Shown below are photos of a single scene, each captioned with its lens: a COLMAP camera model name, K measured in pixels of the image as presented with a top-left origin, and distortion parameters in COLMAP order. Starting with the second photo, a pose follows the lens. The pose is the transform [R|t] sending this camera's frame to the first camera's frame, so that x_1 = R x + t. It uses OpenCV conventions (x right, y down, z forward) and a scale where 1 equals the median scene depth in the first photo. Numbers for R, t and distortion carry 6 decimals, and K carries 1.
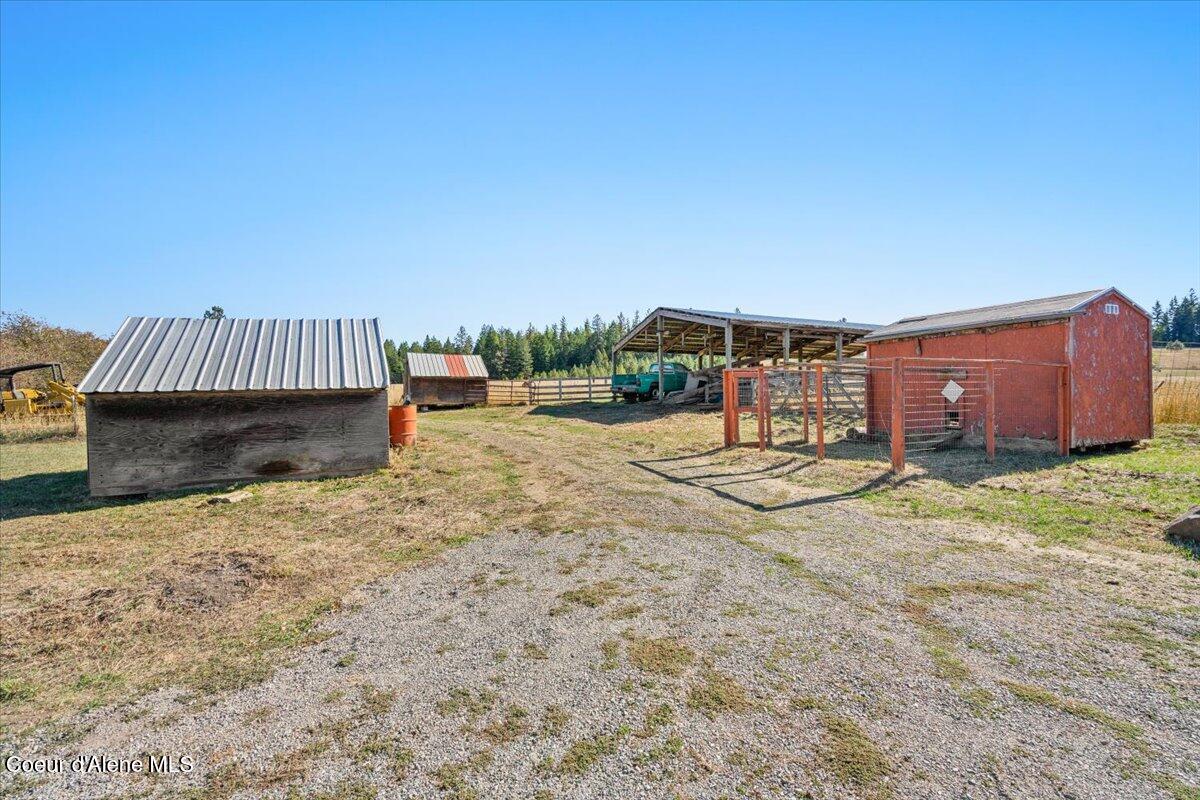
lens RADIAL K [[538.6, 0, 600.0], [0, 538.6, 396.0], [0, 0, 1]] dist [-0.002891, 0.001266]
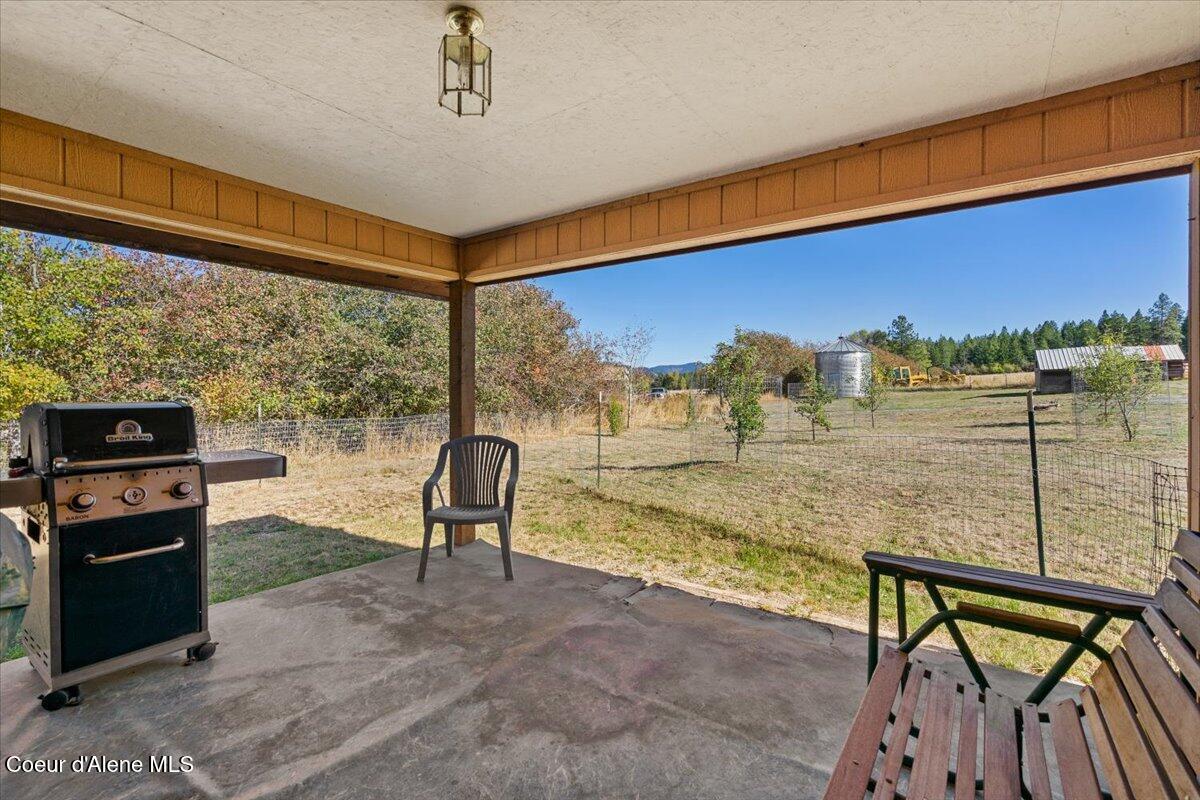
lens RADIAL K [[538.6, 0, 600.0], [0, 538.6, 396.0], [0, 0, 1]] dist [-0.002891, 0.001266]
pose [[0.489951, 0.006351, -0.871727, 0.053513], [0.009556, 0.999874, 0.012655, 0.005629], [0.871697, -0.014531, 0.489829, -0.204597]]
